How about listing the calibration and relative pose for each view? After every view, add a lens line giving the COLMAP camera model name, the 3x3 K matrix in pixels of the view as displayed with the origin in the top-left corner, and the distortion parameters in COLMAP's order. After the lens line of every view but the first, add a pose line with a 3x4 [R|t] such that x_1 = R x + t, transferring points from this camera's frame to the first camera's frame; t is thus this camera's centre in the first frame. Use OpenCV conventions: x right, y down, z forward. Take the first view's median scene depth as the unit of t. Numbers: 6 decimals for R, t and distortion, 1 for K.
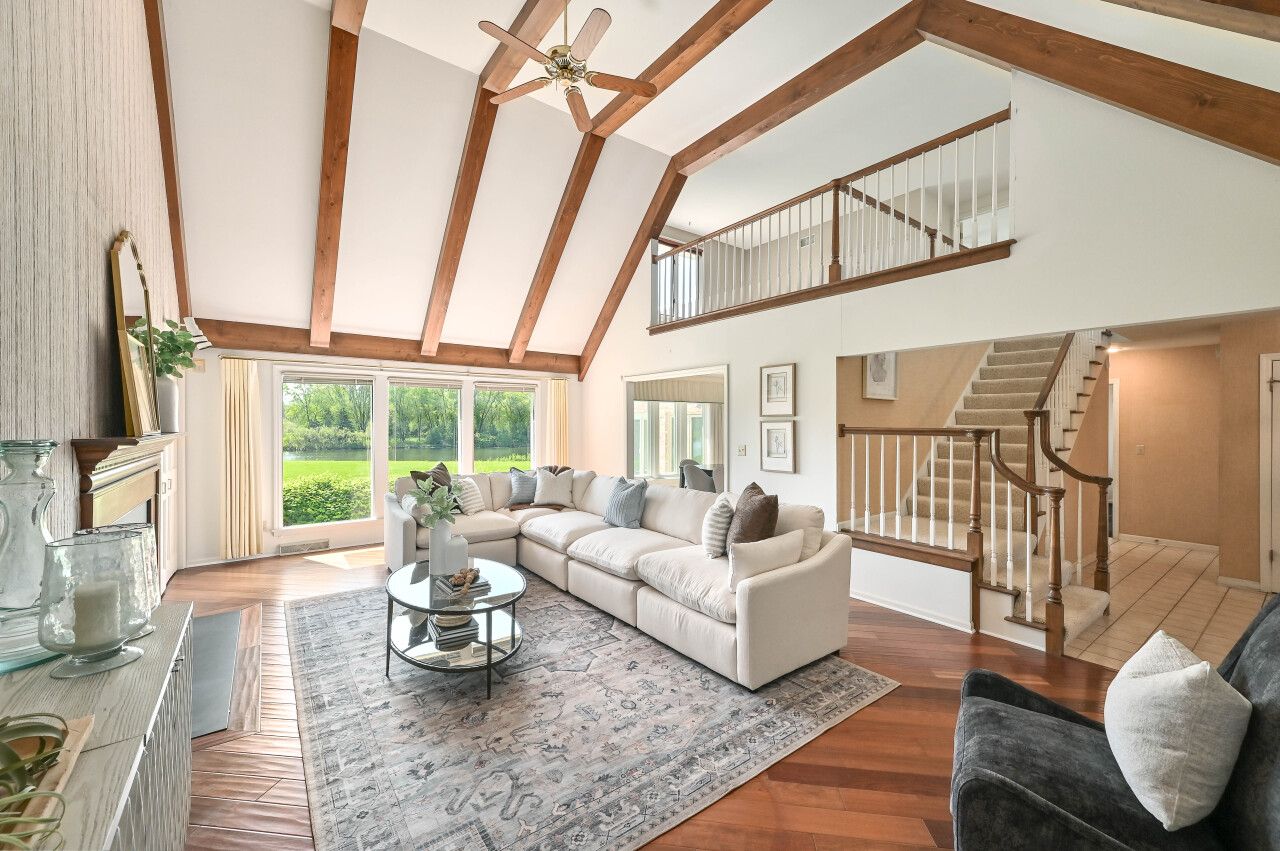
lens RADIAL K [[513.5, 0, 643.1], [0, 513.5, 426.2], [0, 0, 1]] dist [0.003634, 0.000150]
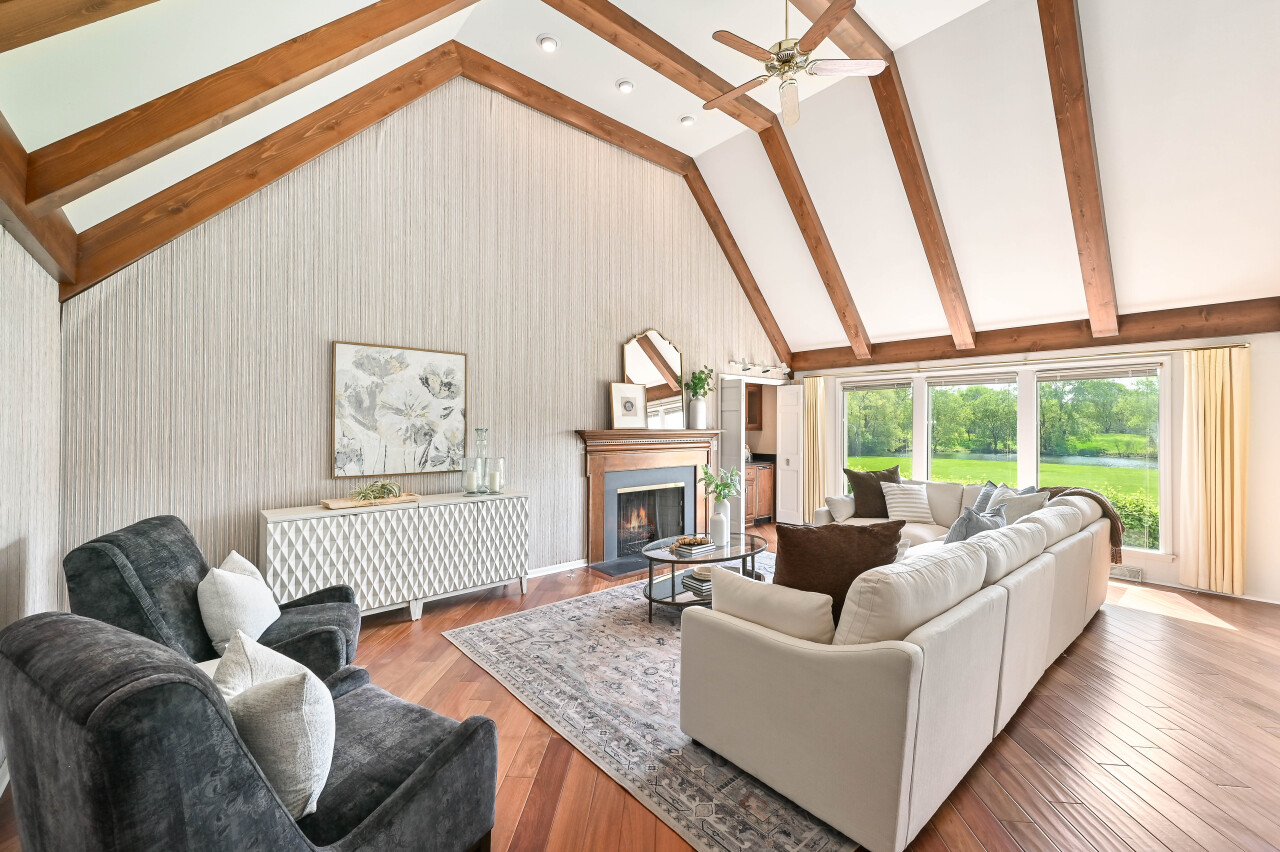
lens RADIAL K [[513.5, 0, 618.6], [0, 513.5, 425.1], [0, 0, 1]] dist [0.003634, 0.000150]
pose [[0.051718, 0.007477, -0.998634, 0.422254], [-0.013549, 0.999885, 0.006784, -0.002228], [0.998570, 0.013179, 0.051814, 0.333392]]
